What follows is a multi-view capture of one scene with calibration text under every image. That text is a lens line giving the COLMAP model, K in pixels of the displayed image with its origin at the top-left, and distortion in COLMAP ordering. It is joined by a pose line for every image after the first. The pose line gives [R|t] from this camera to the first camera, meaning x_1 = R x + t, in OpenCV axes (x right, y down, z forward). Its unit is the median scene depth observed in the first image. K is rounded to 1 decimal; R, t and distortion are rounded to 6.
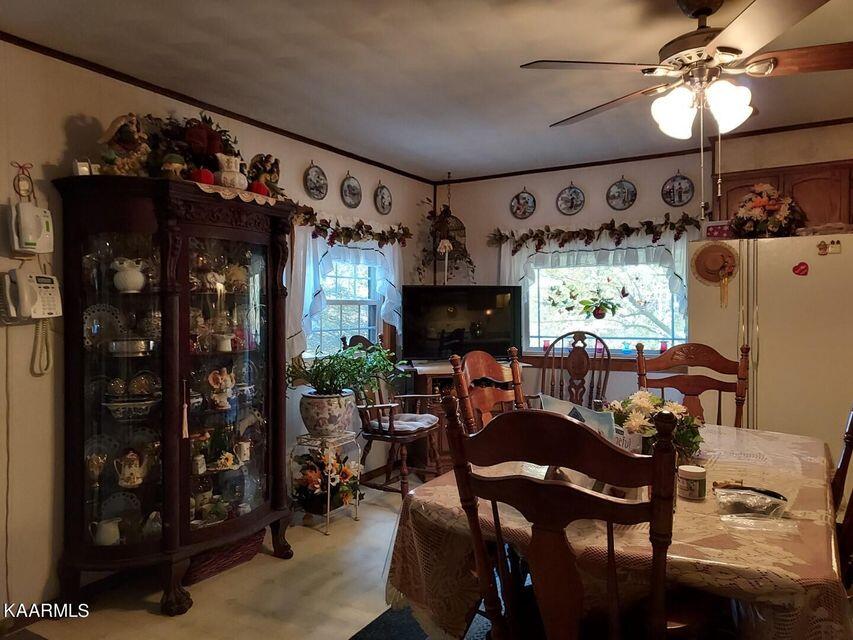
lens RADIAL K [[611.0, 0, 439.1], [0, 611.0, 314.5], [0, 0, 1]] dist [0.091217, -0.106522]
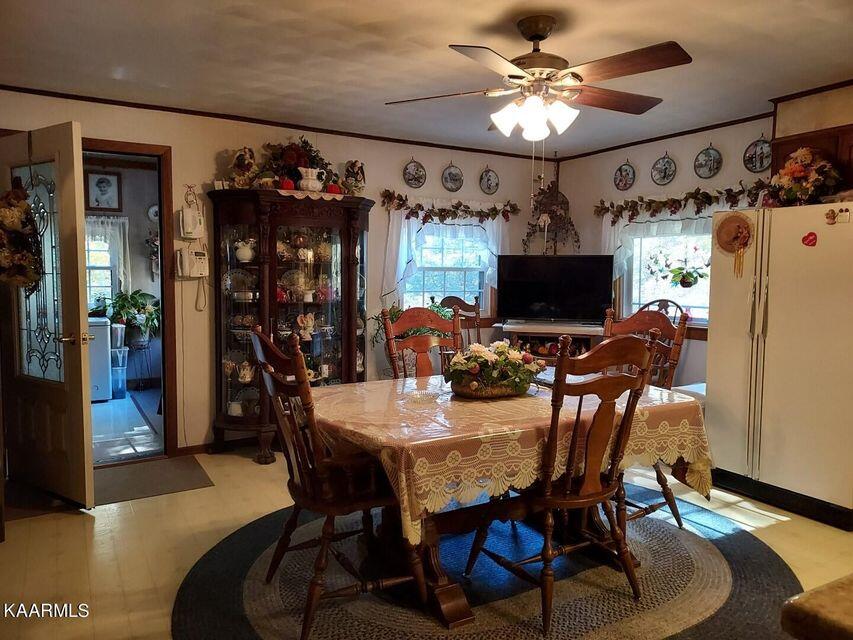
lens RADIAL K [[611.0, 0, 439.1], [0, 611.0, 314.5], [0, 0, 1]] dist [0.091217, -0.106522]
pose [[0.880563, 0.045518, -0.471738, 0.427595], [-0.018397, 0.997910, 0.061948, -0.004793], [0.473572, -0.045871, 0.879560, -0.099649]]
